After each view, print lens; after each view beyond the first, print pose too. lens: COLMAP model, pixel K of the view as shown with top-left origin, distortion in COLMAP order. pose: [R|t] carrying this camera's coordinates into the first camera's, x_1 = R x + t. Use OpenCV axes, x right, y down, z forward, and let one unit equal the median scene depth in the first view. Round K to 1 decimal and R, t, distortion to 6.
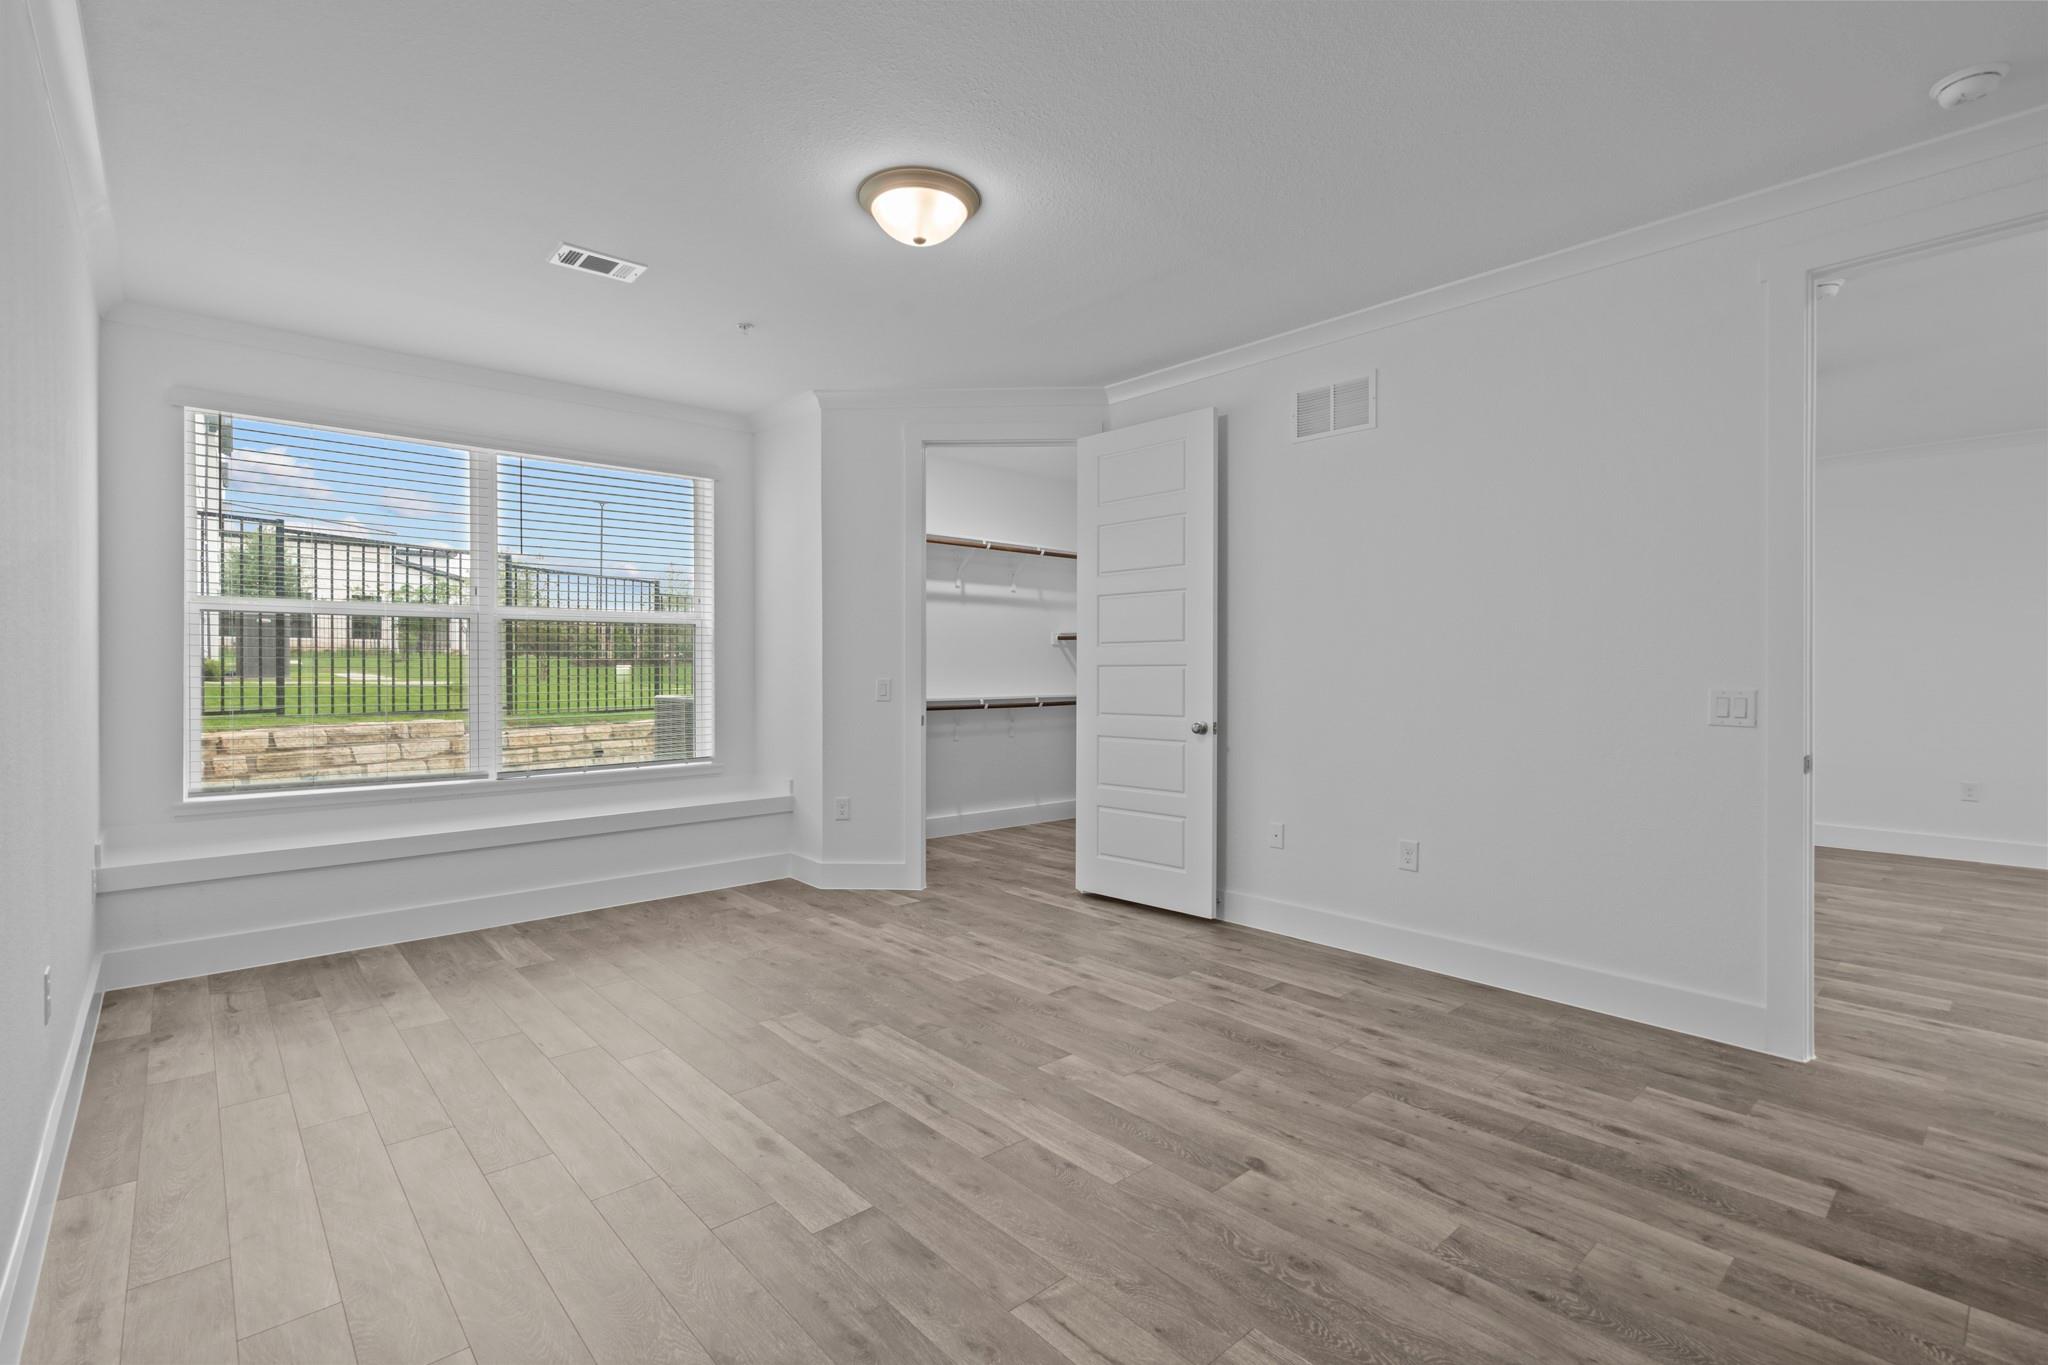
lens RADIAL K [[930.8, 0, 1010.1], [0, 930.8, 678.3], [0, 0, 1]] dist [-0.002724, 0.000889]
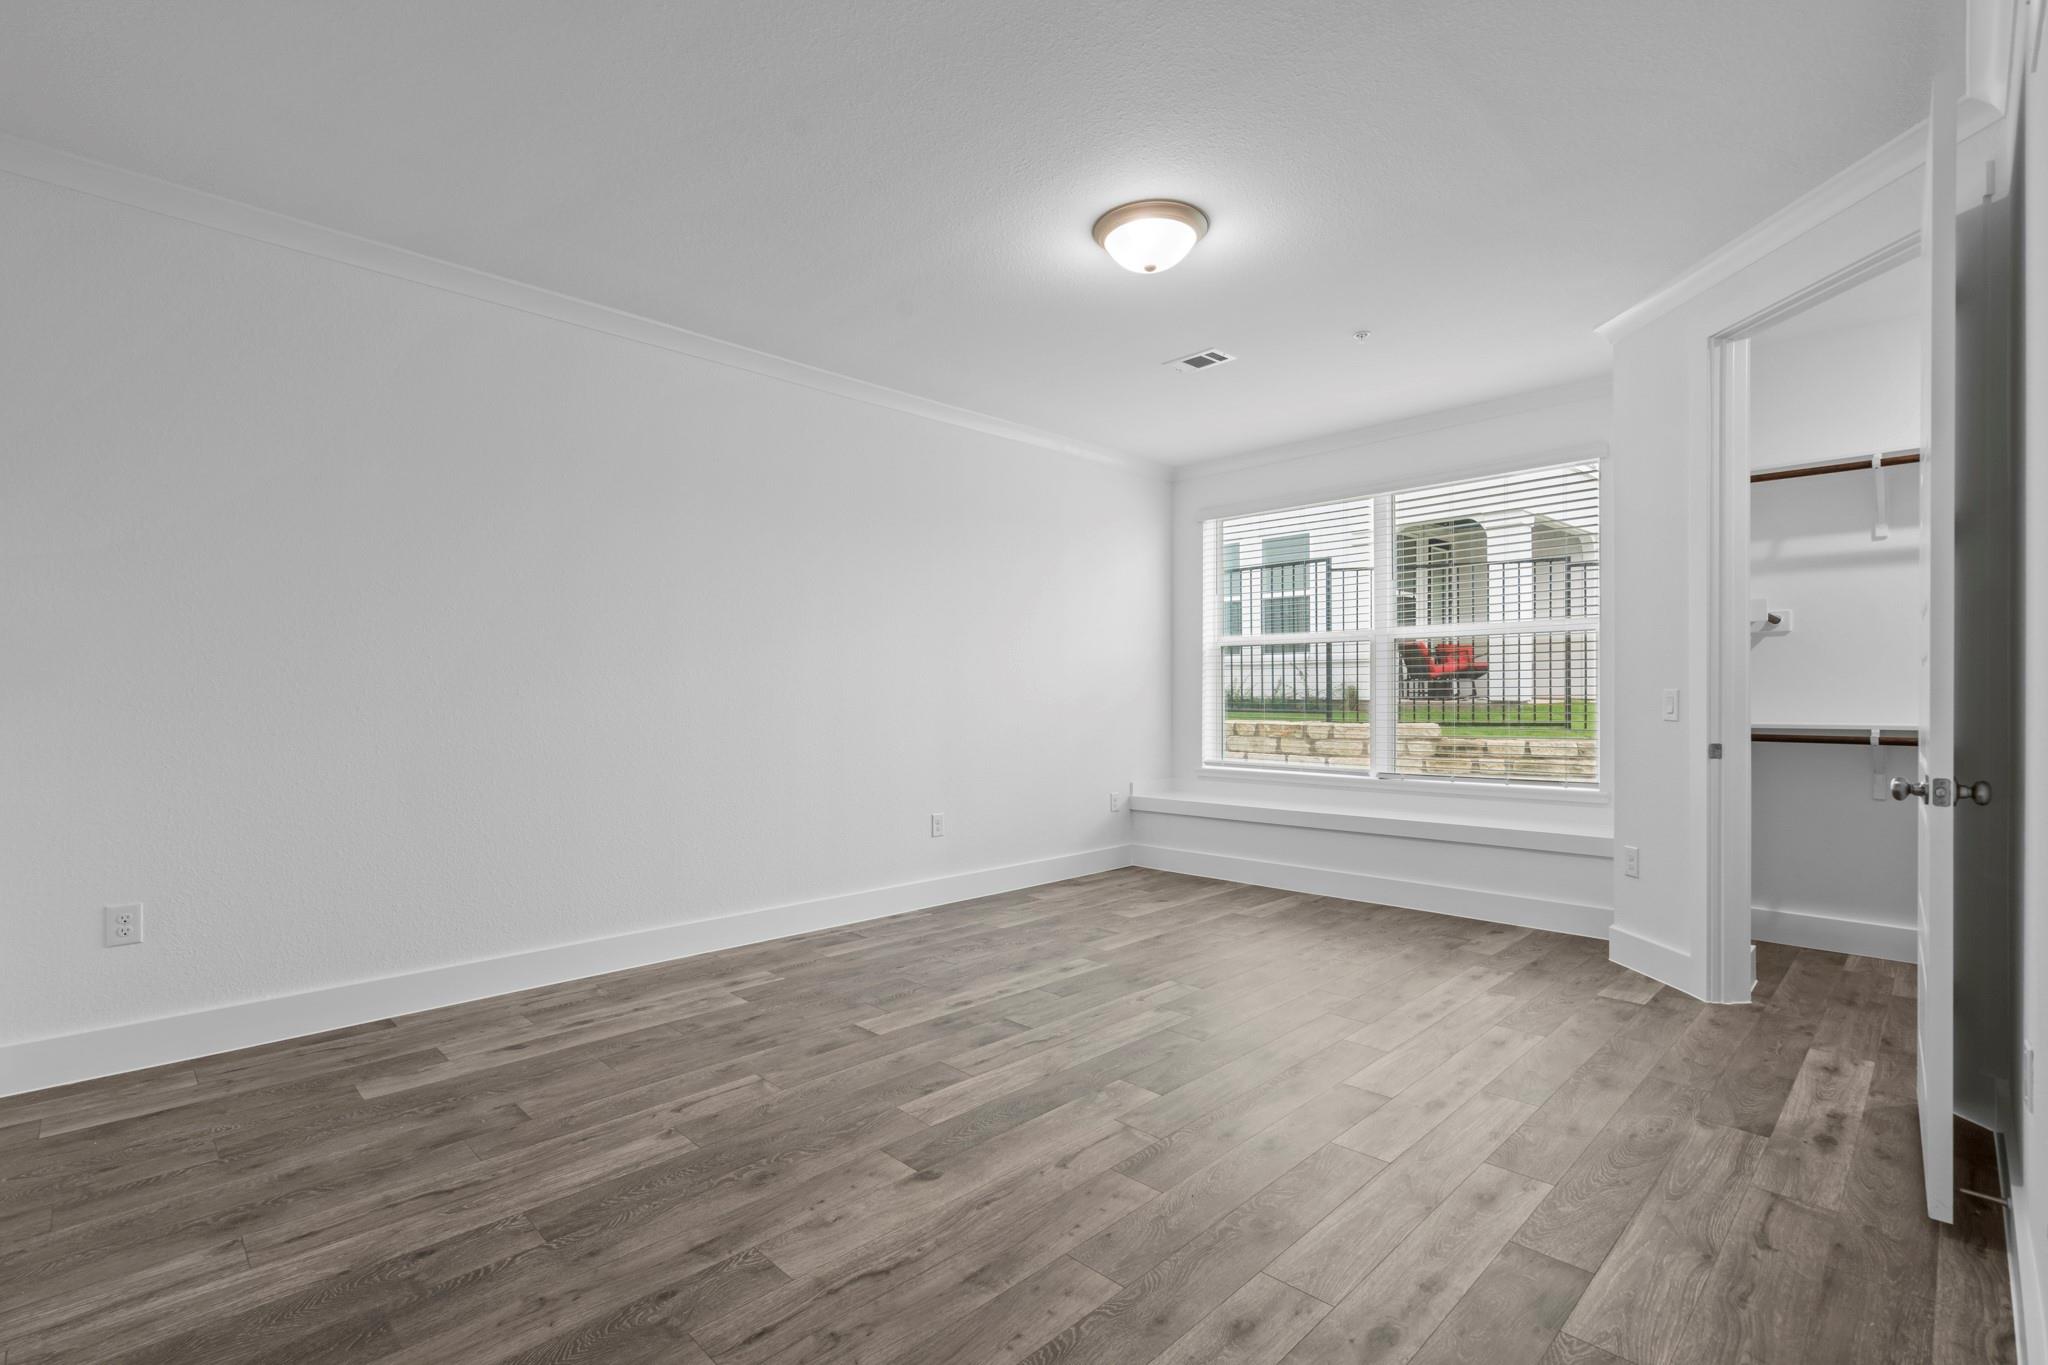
lens RADIAL K [[936.2, 0, 1008.6], [0, 936.2, 688.3], [0, 0, 1]] dist [-0.001402, 0.000607]
pose [[0.050452, -0.007797, -0.998696, 0.738353], [-0.009043, 0.999925, -0.008263, 0.013536], [0.998686, 0.009448, 0.050378, 0.610693]]
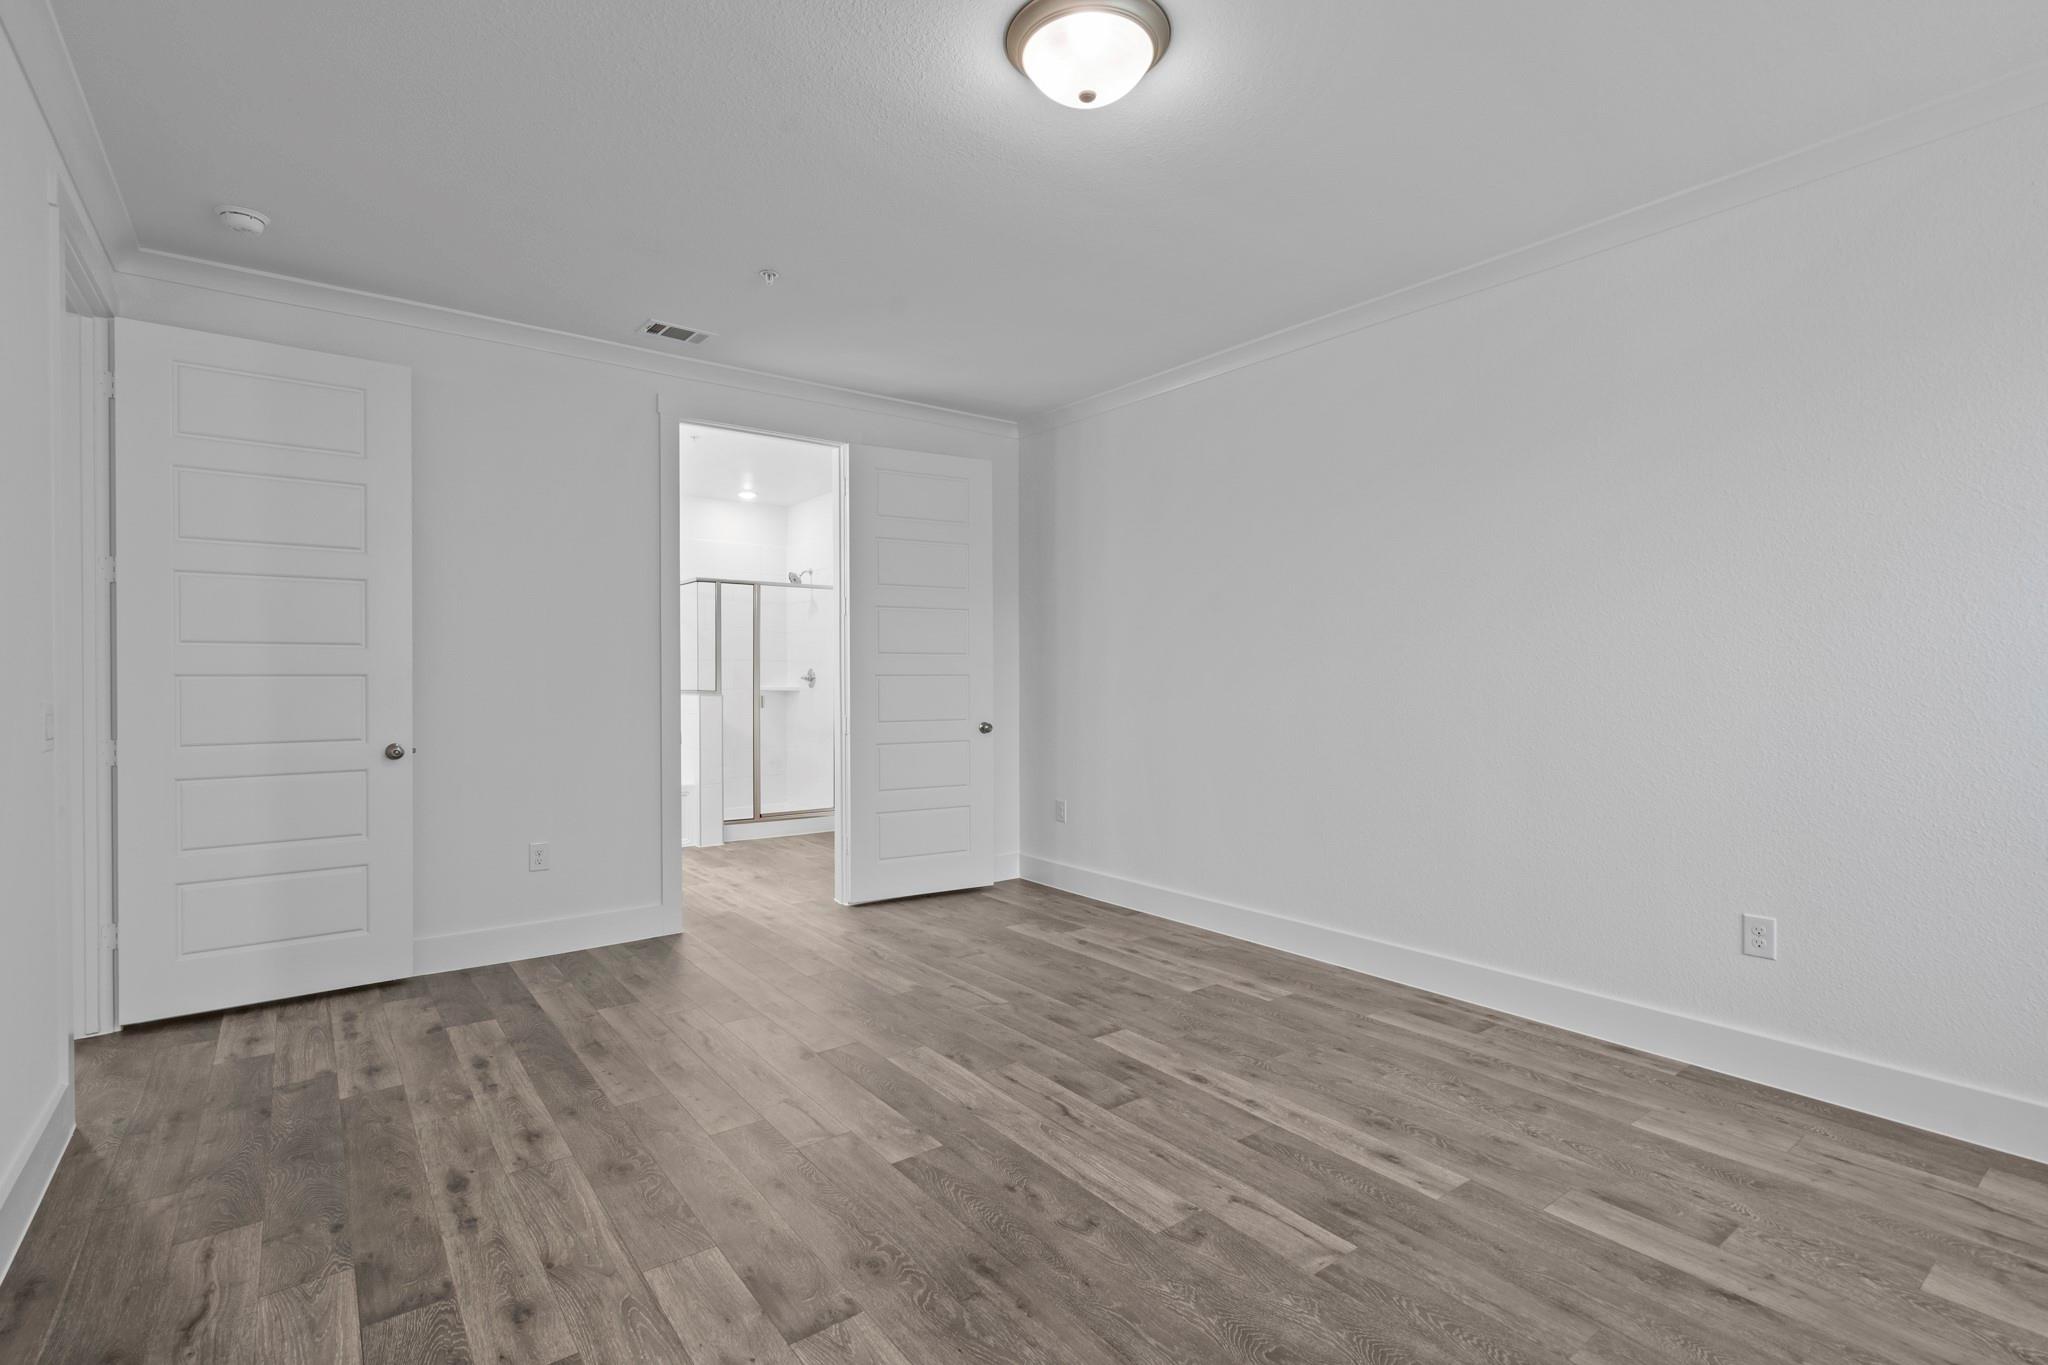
lens RADIAL K [[950.1, 0, 1014.2], [0, 950.1, 680.7], [0, 0, 1]] dist [-0.002999, -0.000573]
pose [[-0.996947, -0.000101, 0.078087, -0.076500], [0.001062, 0.999889, 0.014861, -0.014331], [-0.078080, 0.014899, -0.996836, 1.363469]]
